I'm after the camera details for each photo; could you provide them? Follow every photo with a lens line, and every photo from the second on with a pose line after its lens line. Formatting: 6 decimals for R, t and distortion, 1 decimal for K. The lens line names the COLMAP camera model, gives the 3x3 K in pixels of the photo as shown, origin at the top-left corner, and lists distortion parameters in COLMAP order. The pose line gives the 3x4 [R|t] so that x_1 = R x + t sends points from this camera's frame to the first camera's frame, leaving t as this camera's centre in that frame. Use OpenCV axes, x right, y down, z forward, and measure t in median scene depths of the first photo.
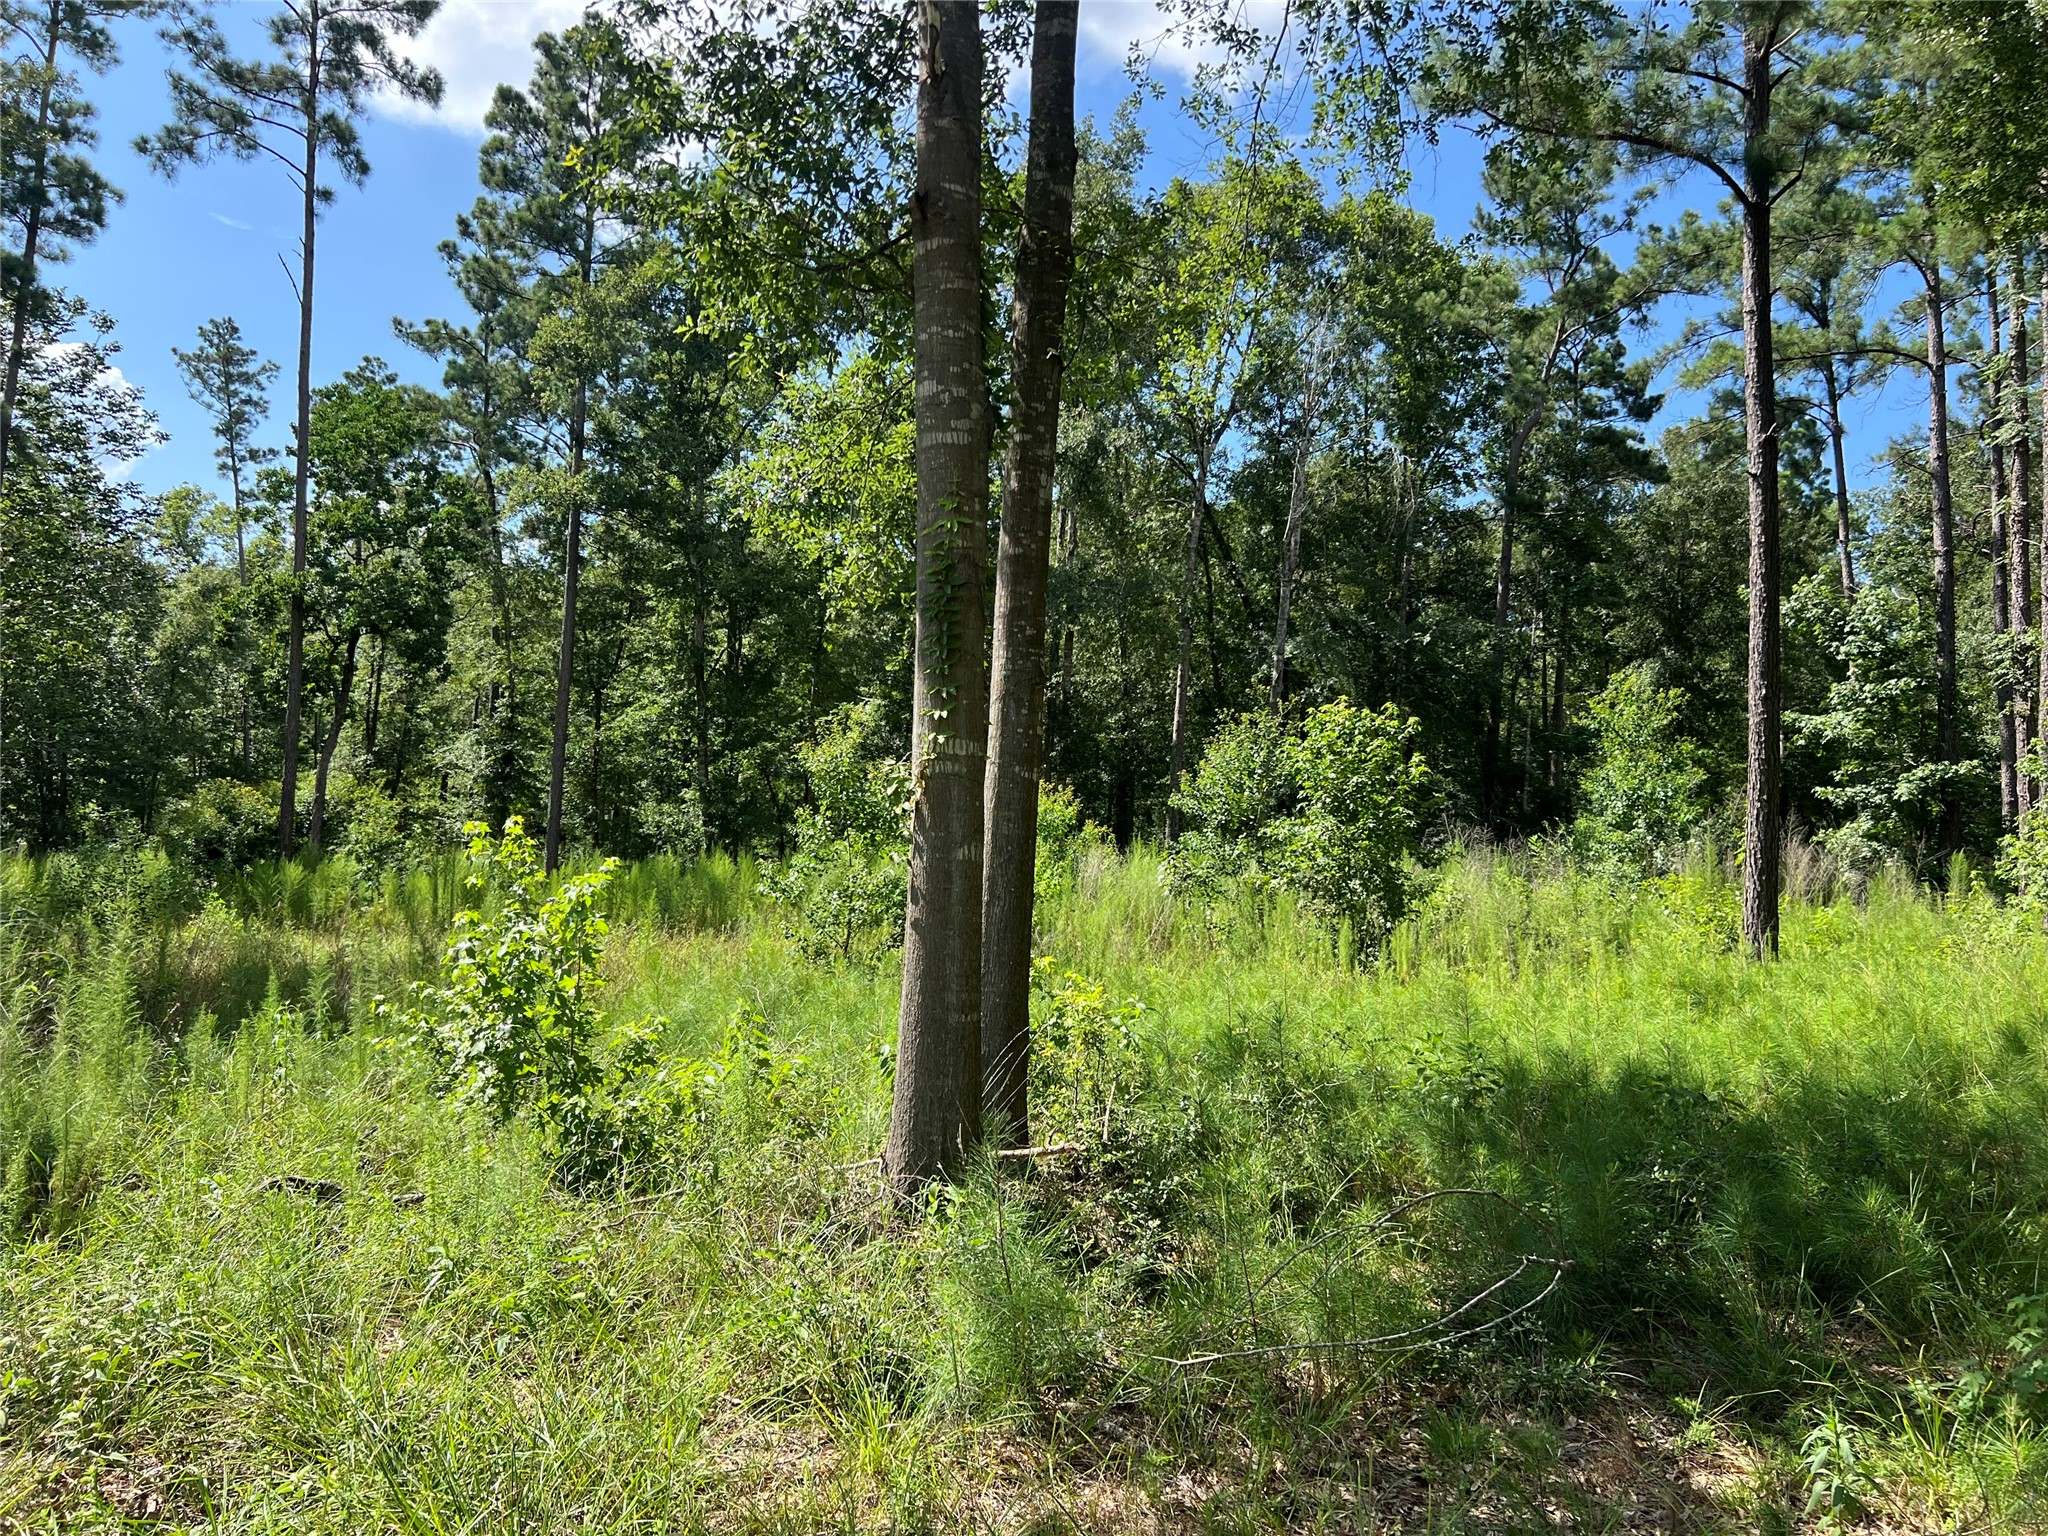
lens RADIAL K [[1580.7, 0, 1022.3], [0, 1580.7, 748.2], [0, 0, 1]] dist [0.032567, -0.006153]
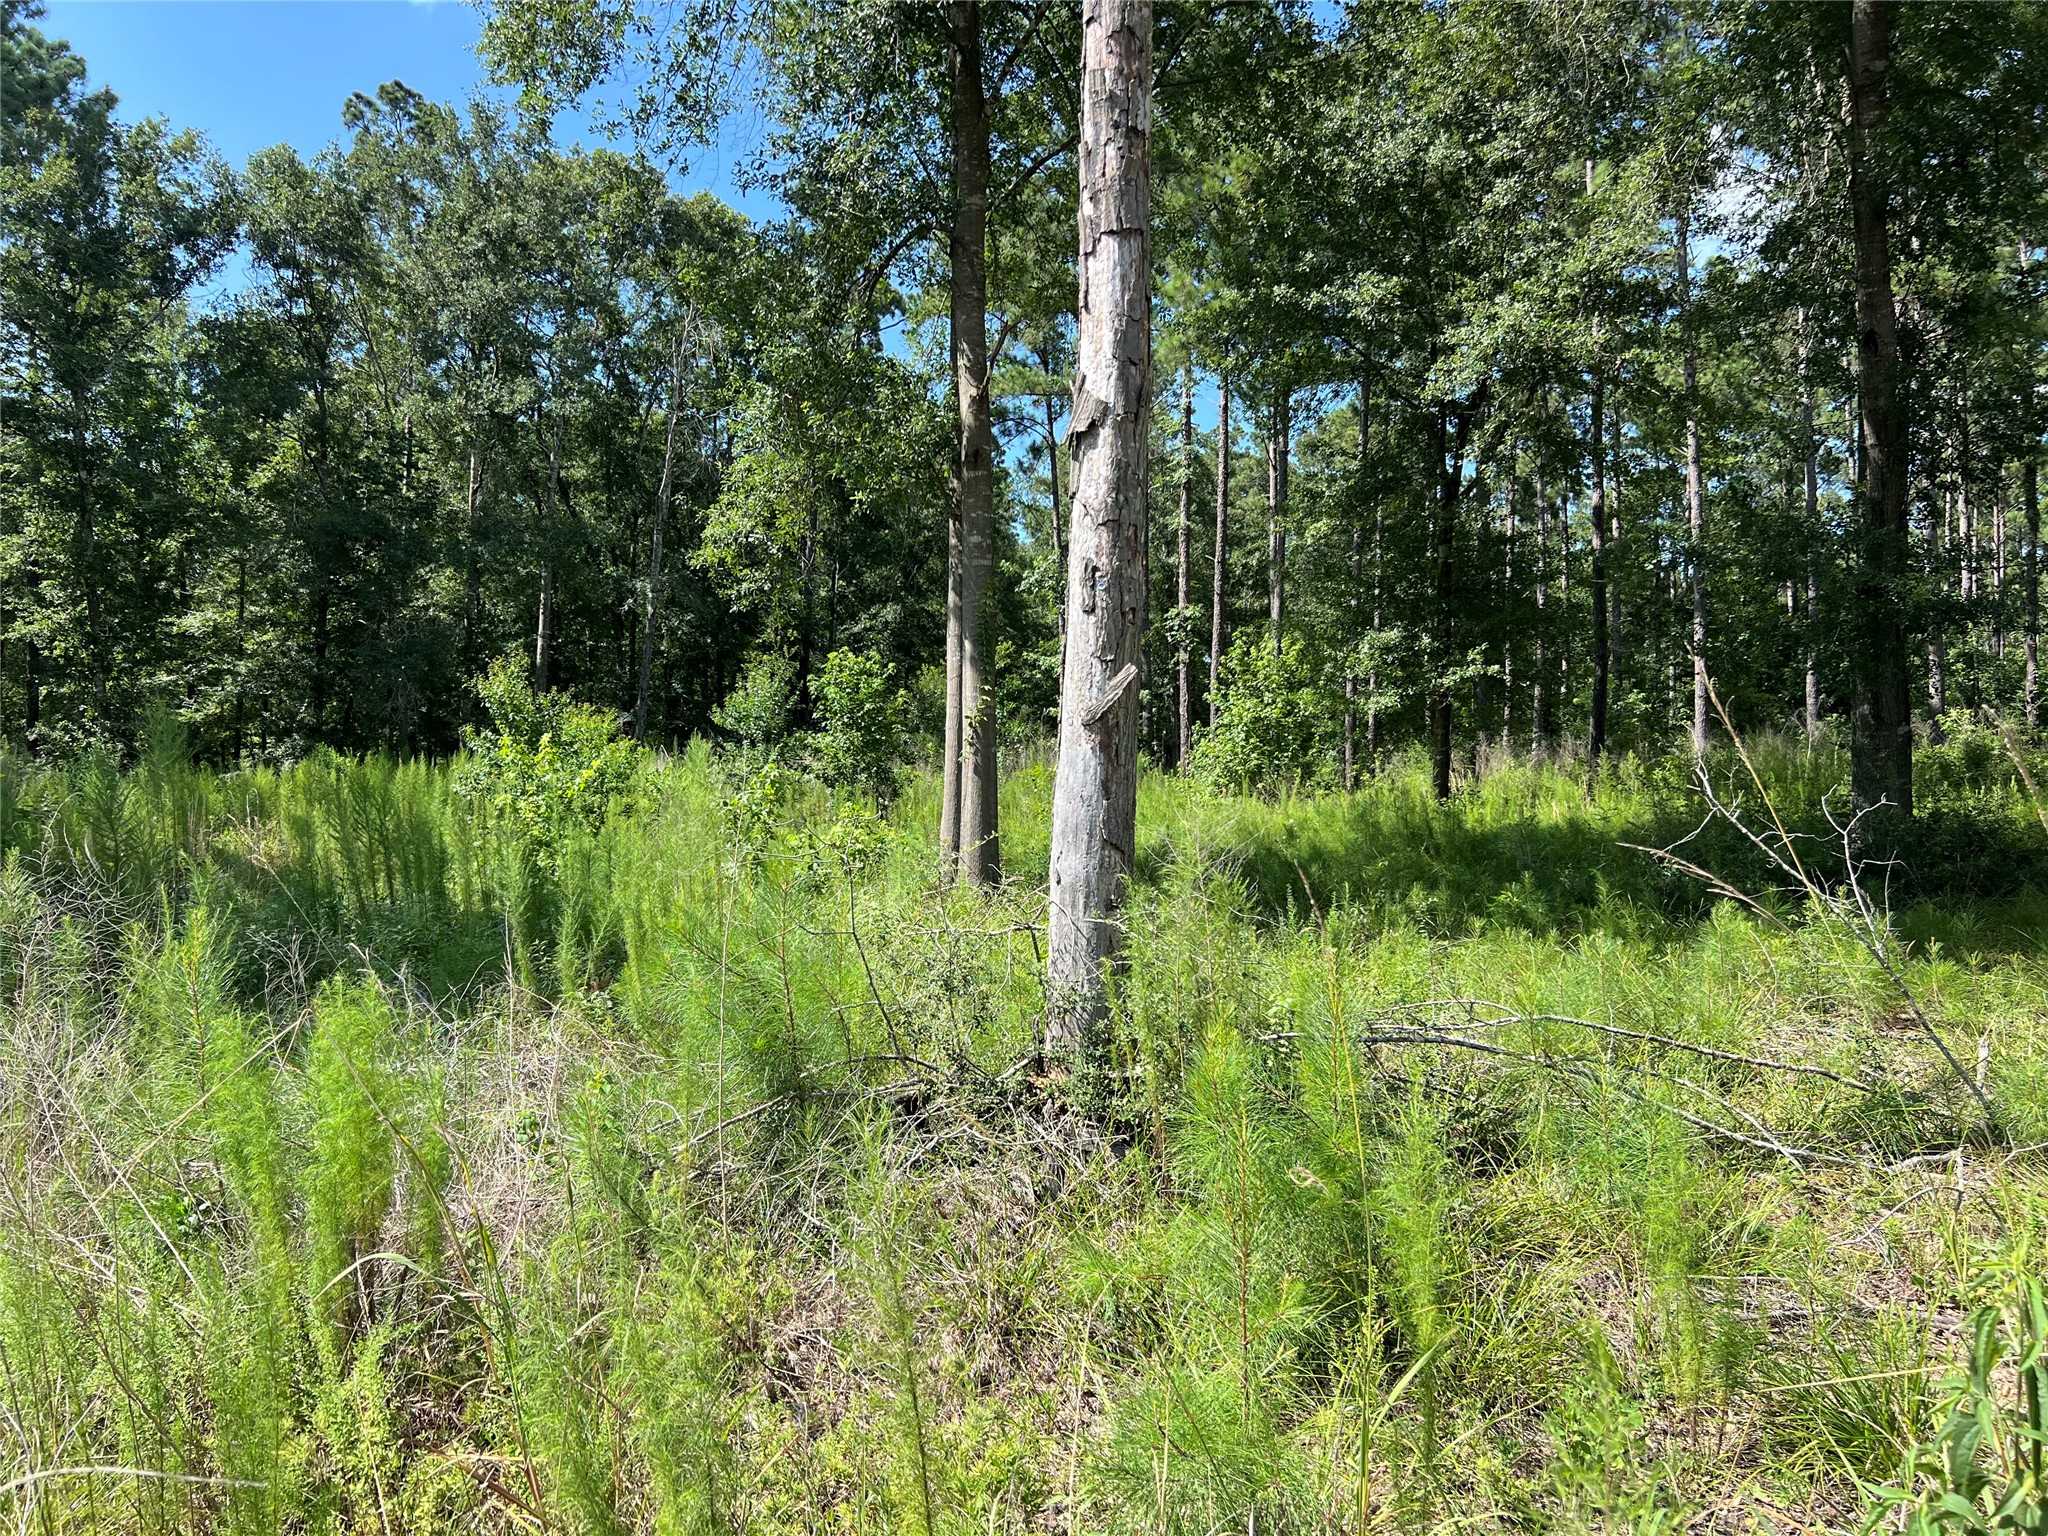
lens RADIAL K [[1534.2, 0, 1006.6], [0, 1534.2, 790.2], [0, 0, 1]] dist [0.095595, -0.069289]
pose [[0.872877, -0.023549, 0.487373, -0.199605], [-0.016659, 0.996814, 0.078001, -0.008386], [-0.487657, -0.076204, 0.869703, -0.170850]]
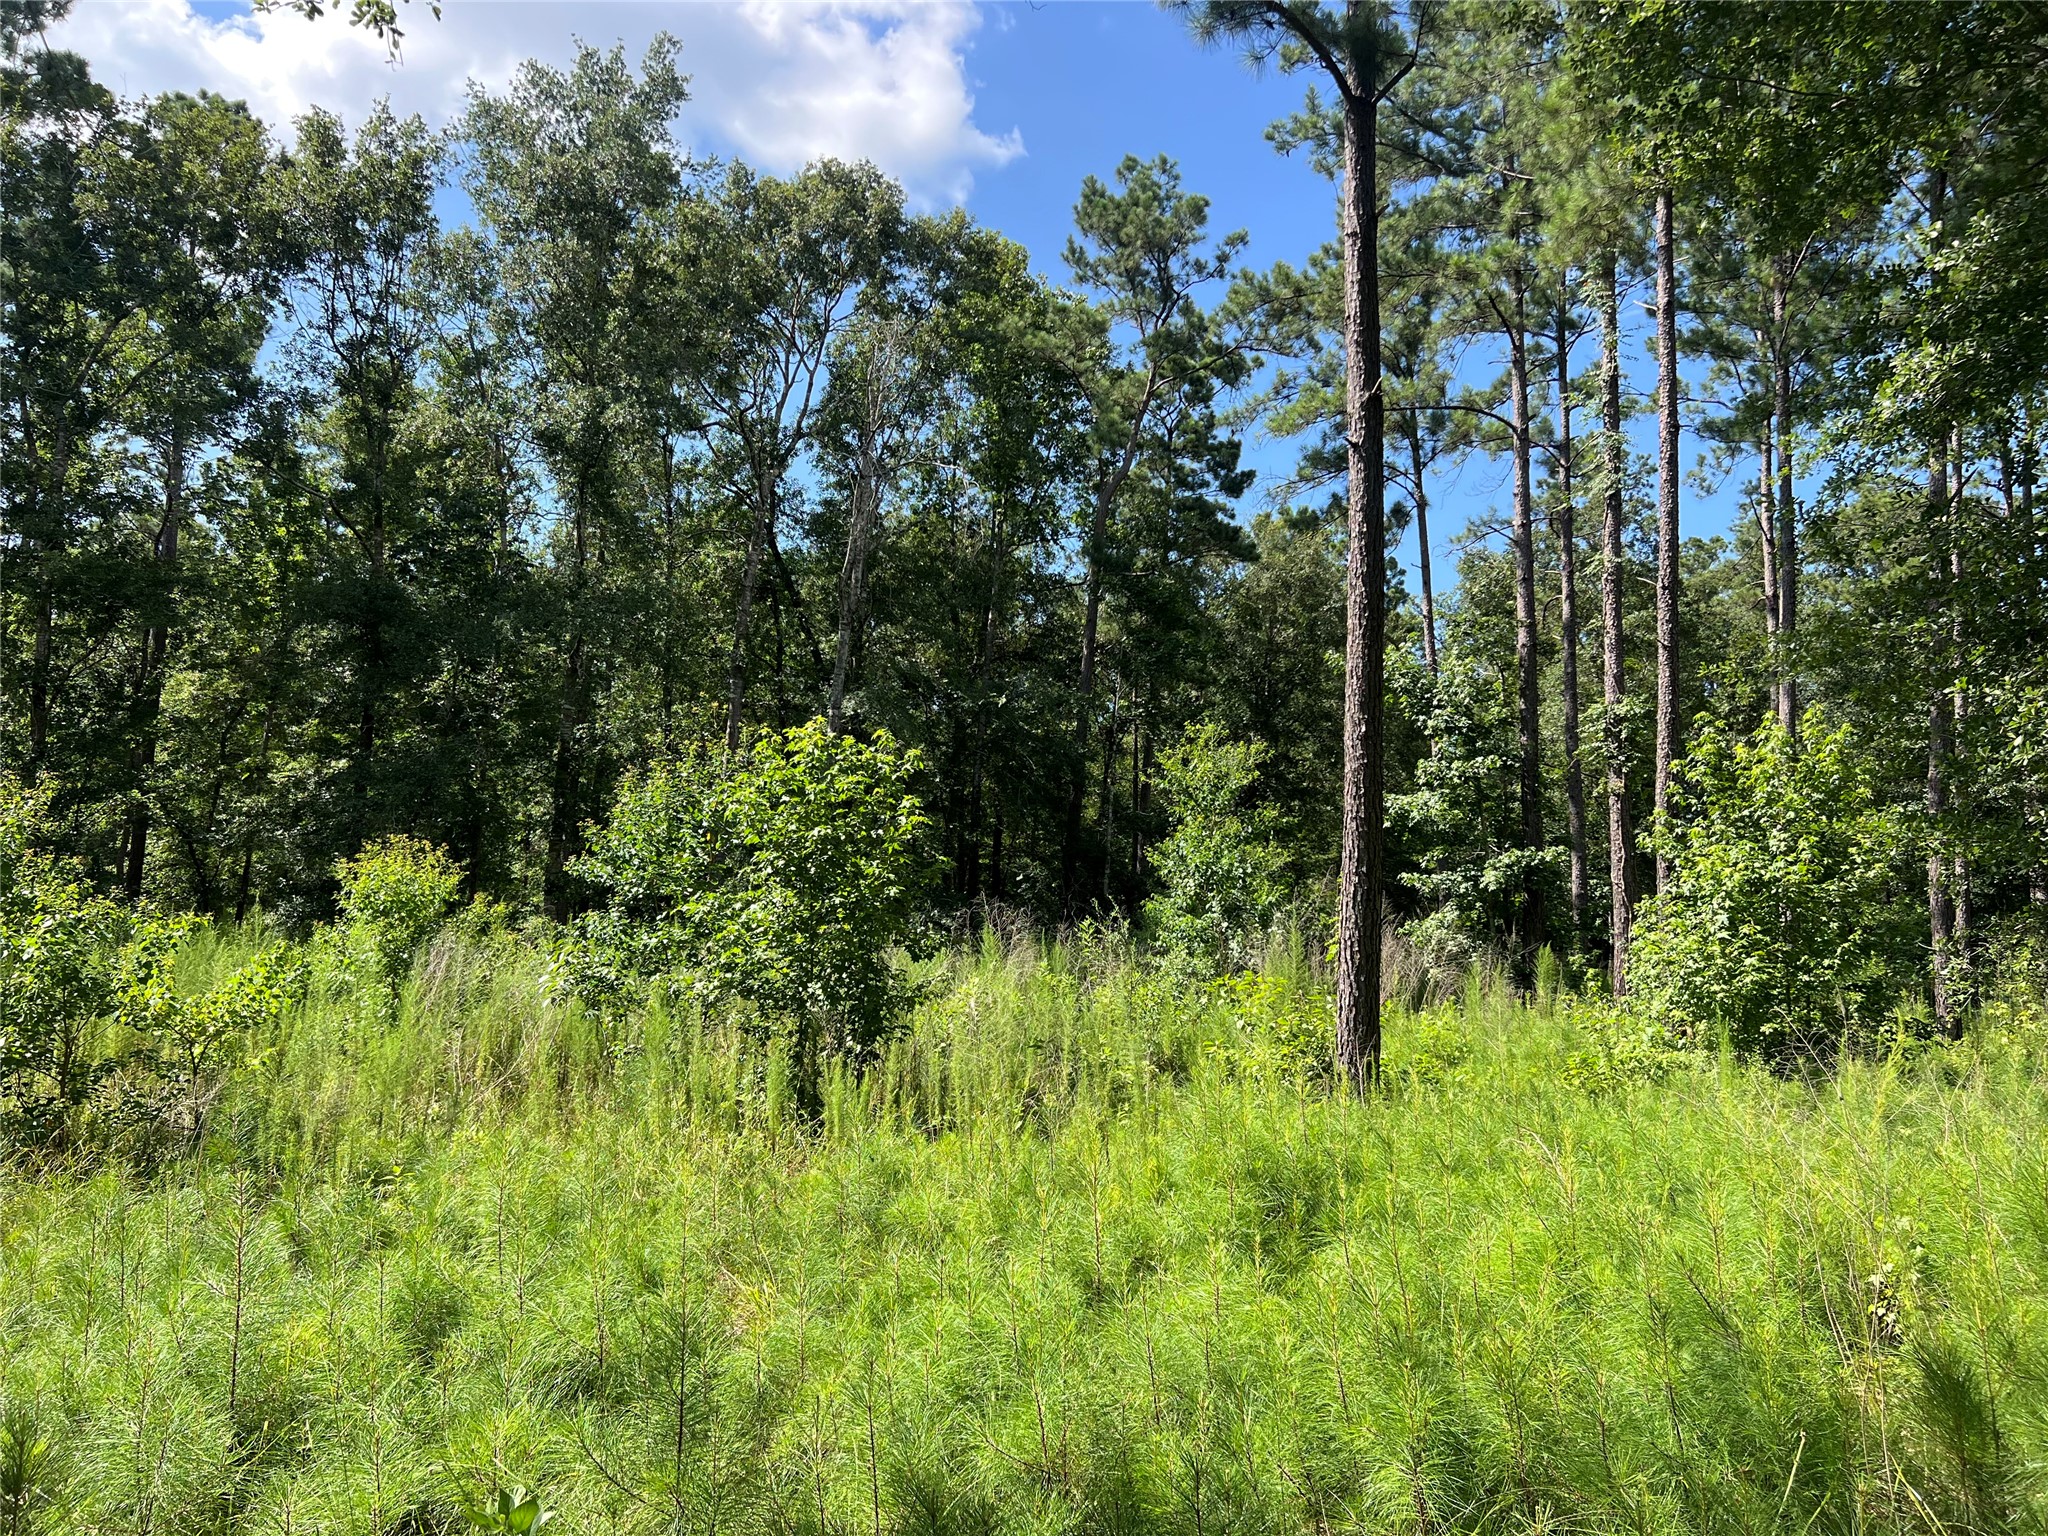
lens RADIAL K [[1580.7, 0, 1022.3], [0, 1580.7, 748.2], [0, 0, 1]] dist [0.032567, -0.006153]
pose [[0.971274, 0.037310, 0.235020, 0.072863], [-0.023954, 0.997945, -0.059433, 0.012011], [-0.236755, 0.052096, 0.970172, 0.170831]]
